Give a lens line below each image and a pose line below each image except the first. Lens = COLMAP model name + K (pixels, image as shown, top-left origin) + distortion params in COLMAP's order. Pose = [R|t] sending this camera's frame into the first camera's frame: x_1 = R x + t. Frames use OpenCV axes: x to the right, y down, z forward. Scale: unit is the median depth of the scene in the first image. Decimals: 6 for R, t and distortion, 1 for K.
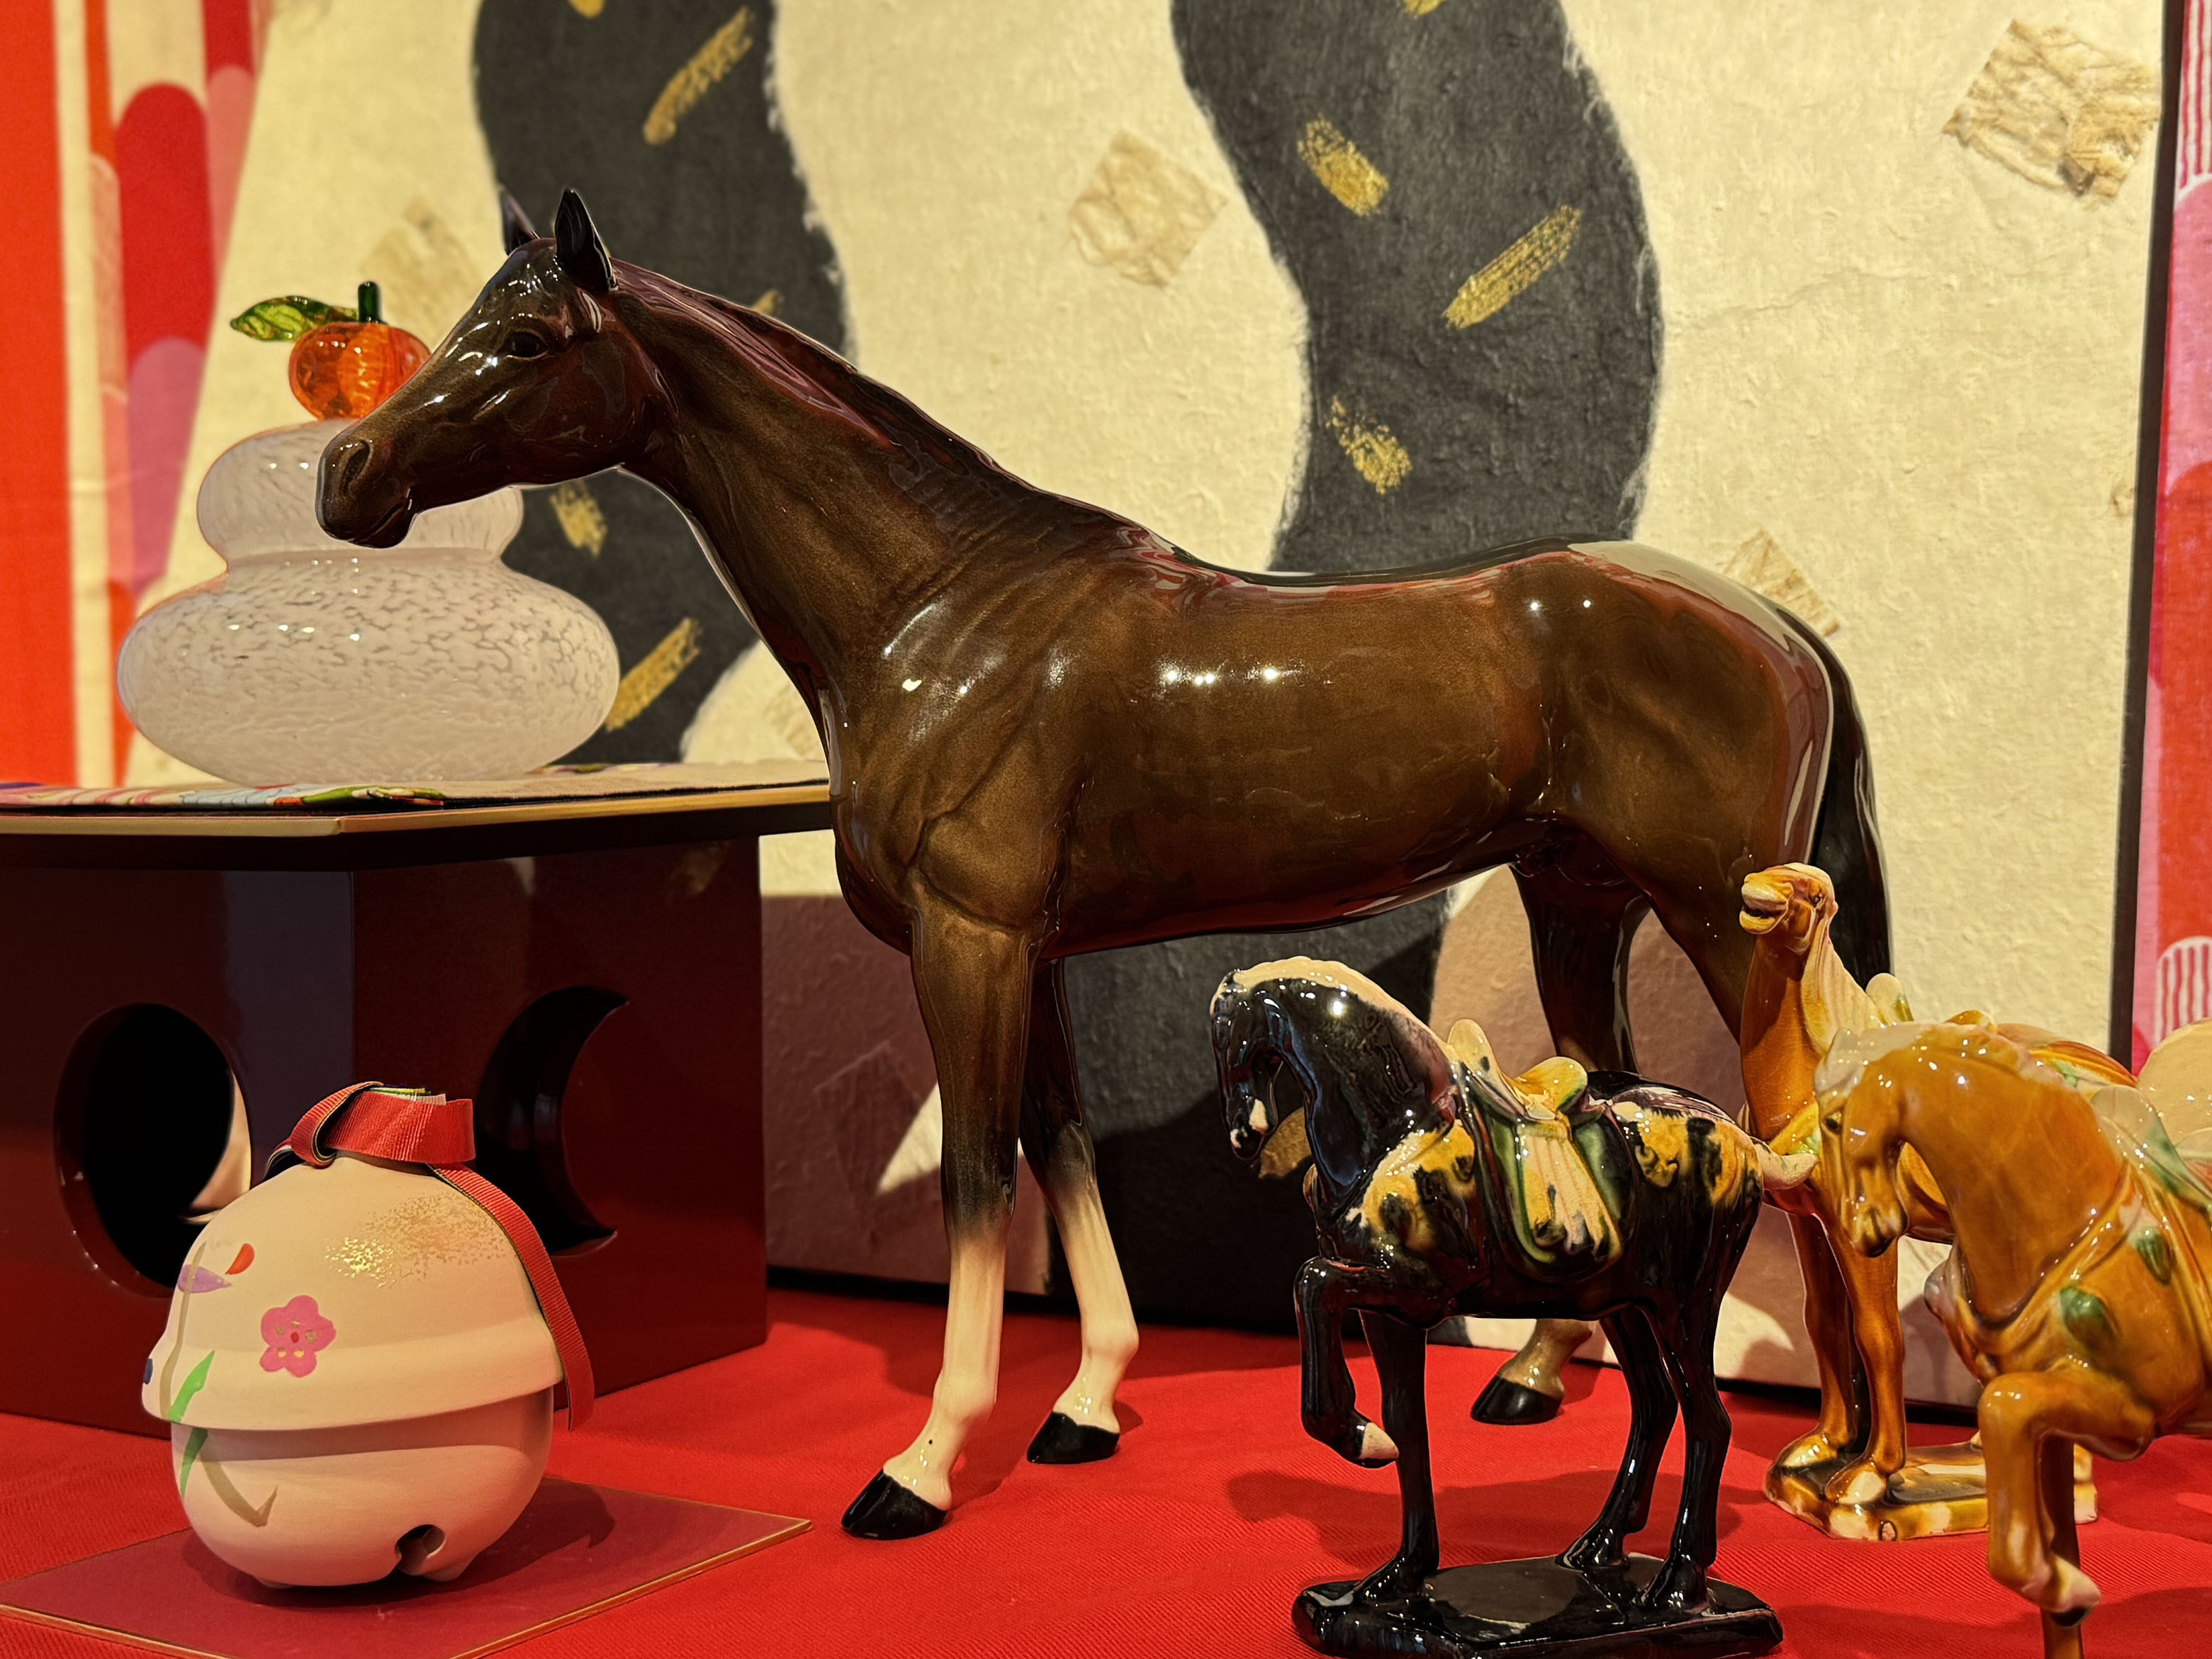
lens RADIAL K [[2886.3, 0, 1258.3], [0, 2886.3, 686.5], [0, 0, 1]] dist [0.165511, -0.296081]
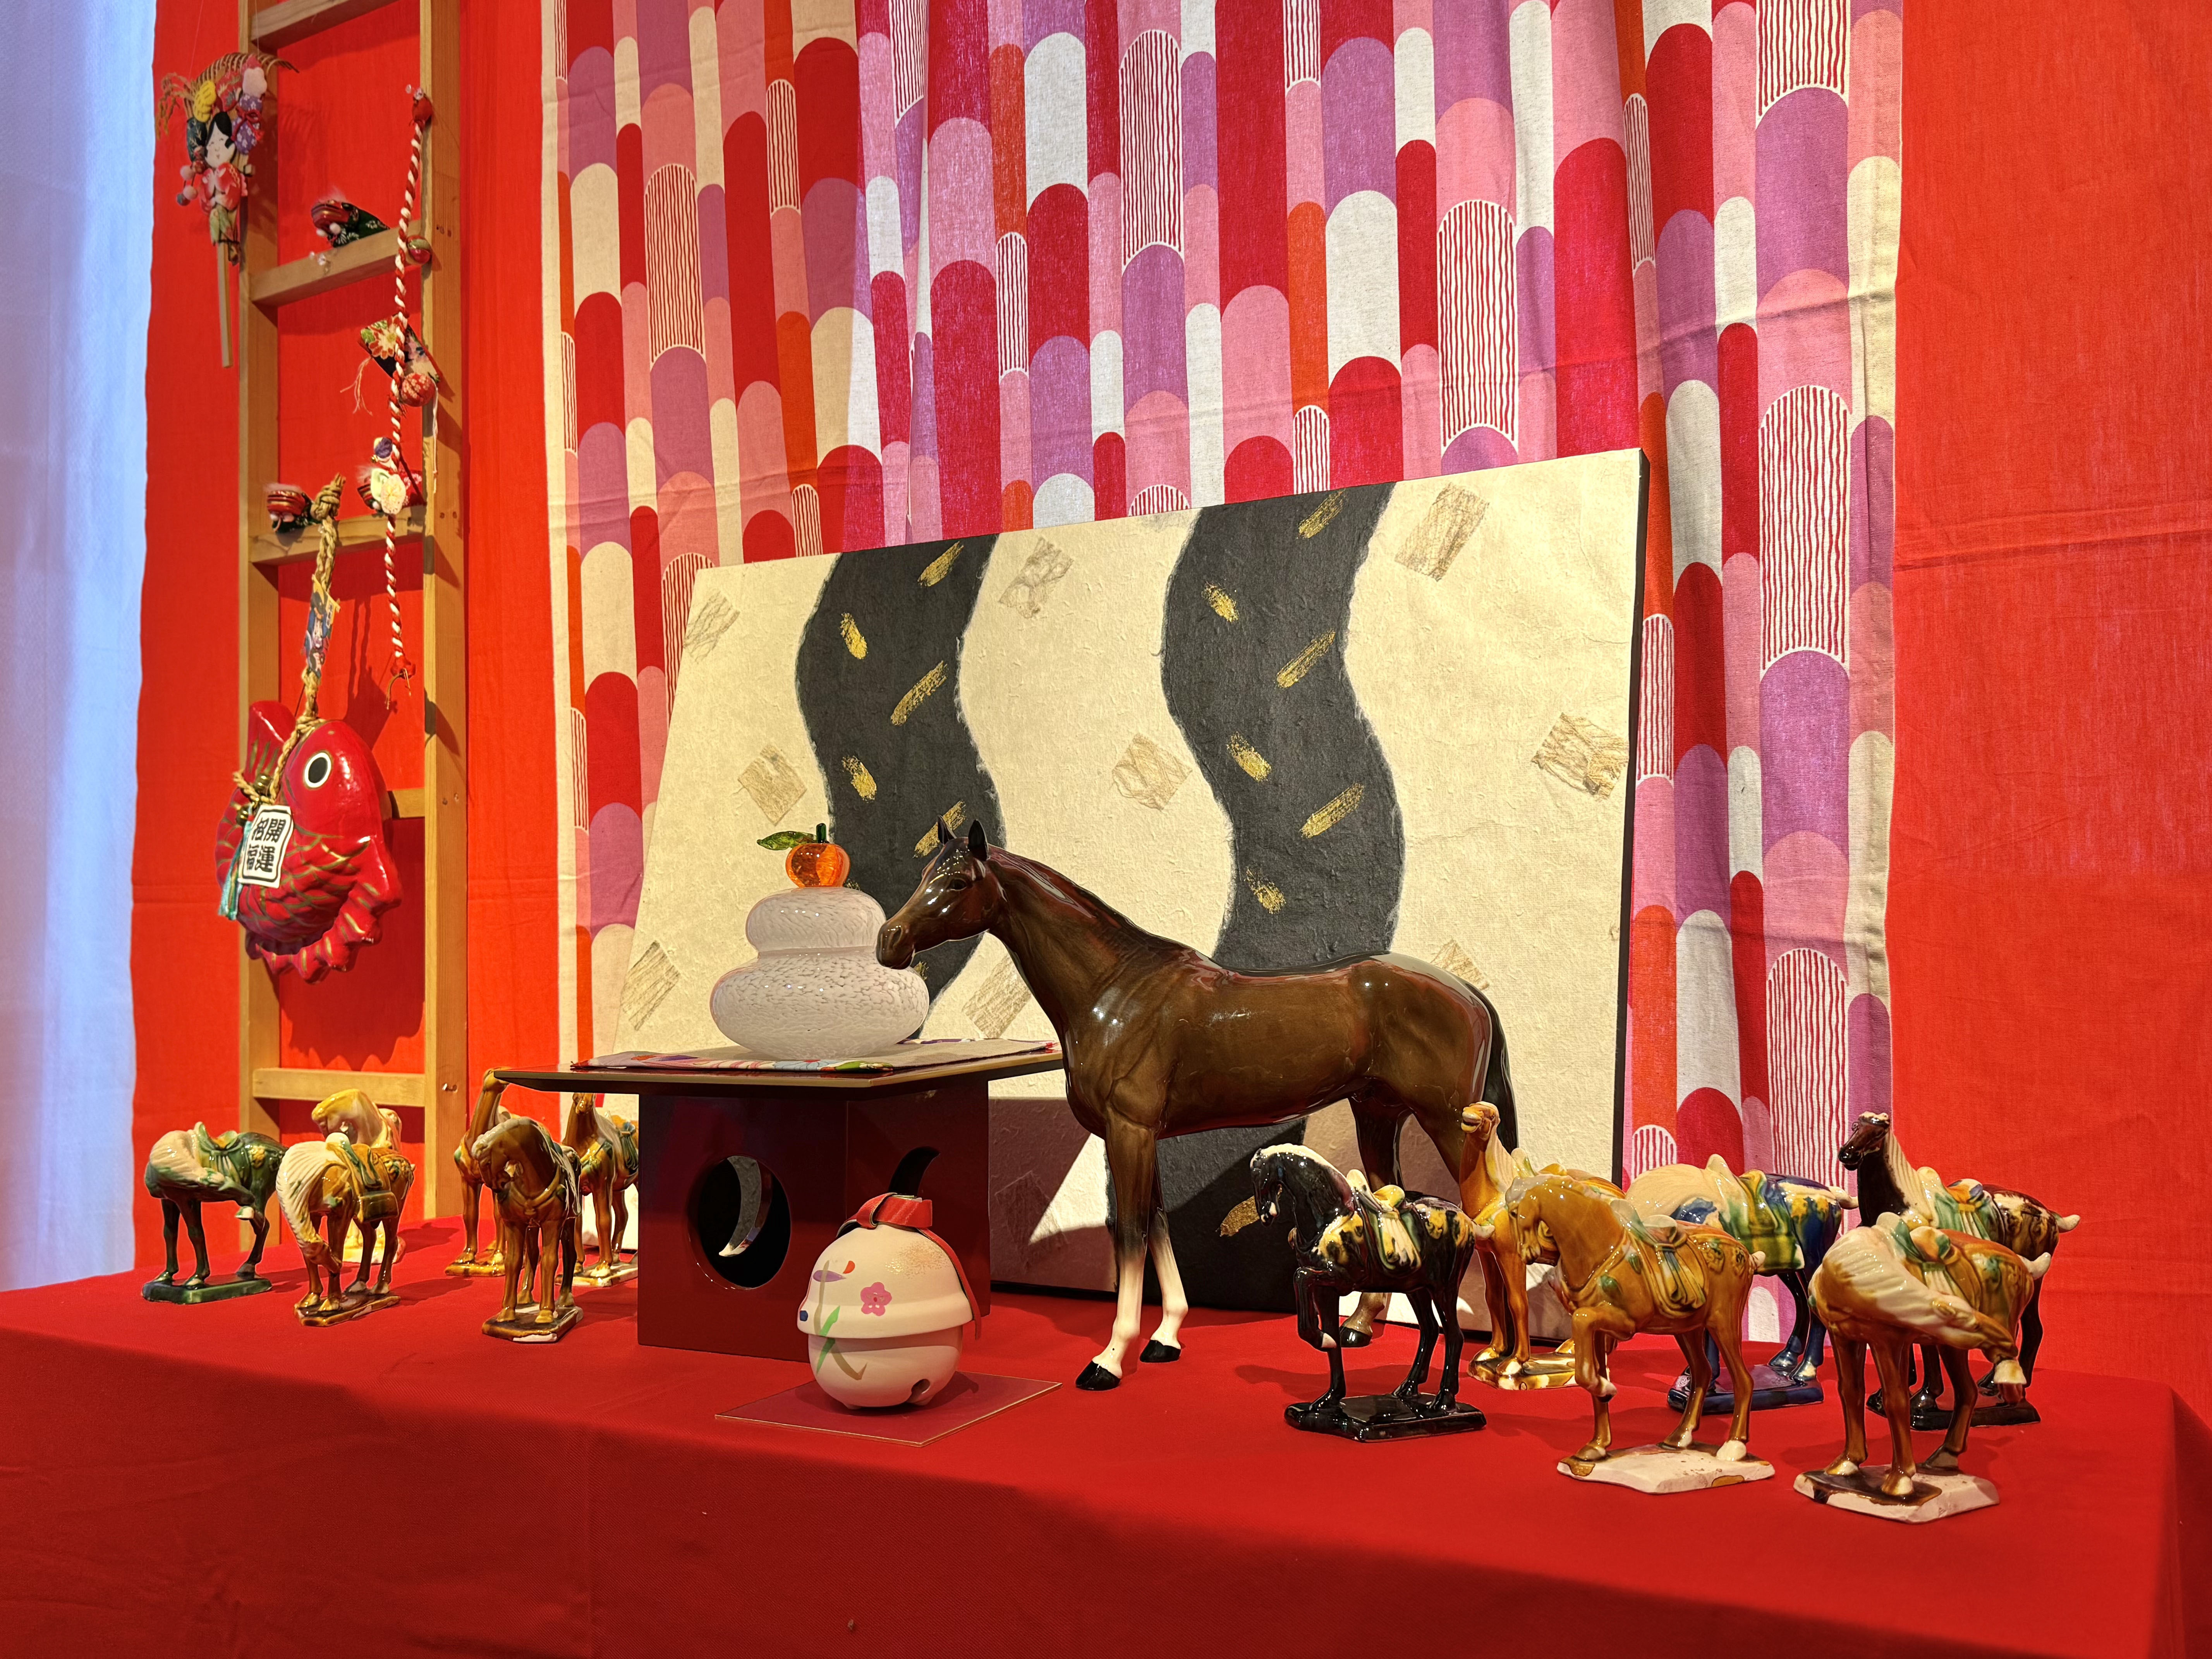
lens RADIAL K [[1900.2, 0, 1102.4], [0, 1900.2, 831.3], [0, 0, 1]] dist [0.177813, -0.371733]
pose [[0.999421, 0.005739, 0.033540, -0.143316], [-0.004243, 0.999001, -0.044488, -0.070798], [-0.033762, 0.044320, 0.998447, -0.451316]]
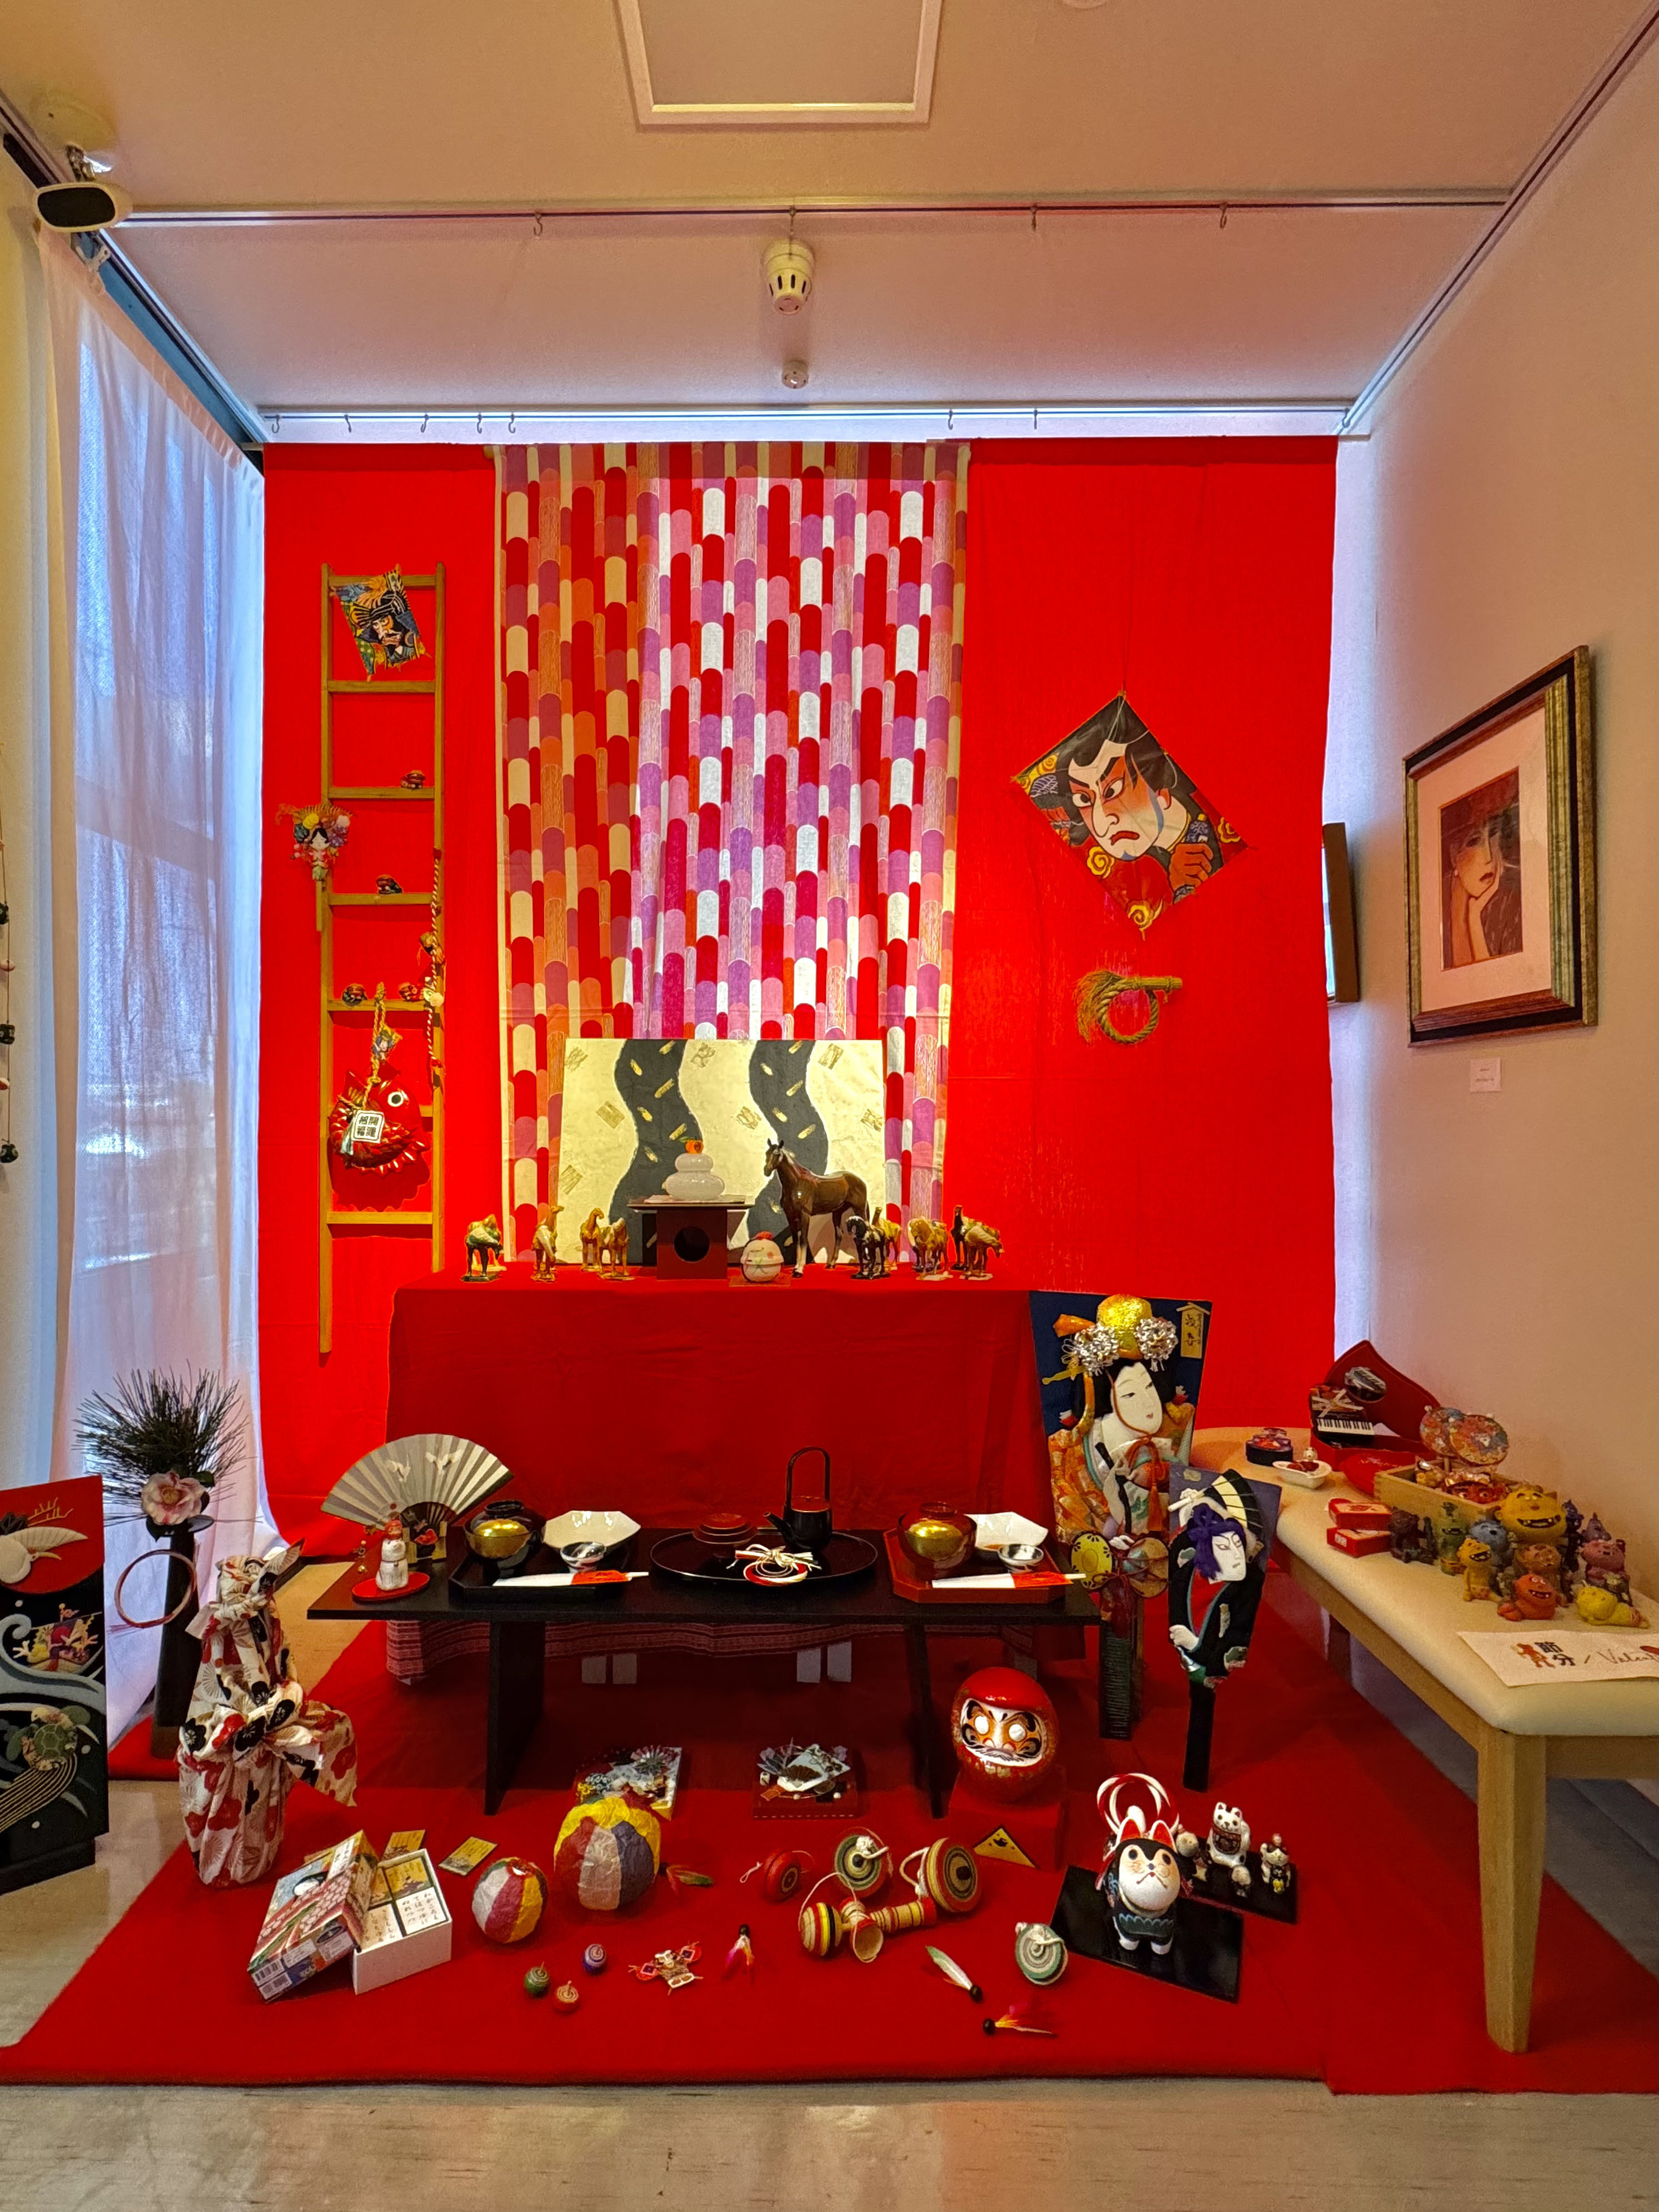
lens RADIAL K [[1106.8, 0, 797.6], [0, 1106.8, 1116.9], [0, 0, 1]] dist [-0.000400, 0.000443]
pose [[0.841180, 0.024787, 0.540187, -1.719177], [-0.018166, 0.999680, -0.017584, -0.141671], [-0.540450, 0.004978, 0.841361, -1.684737]]
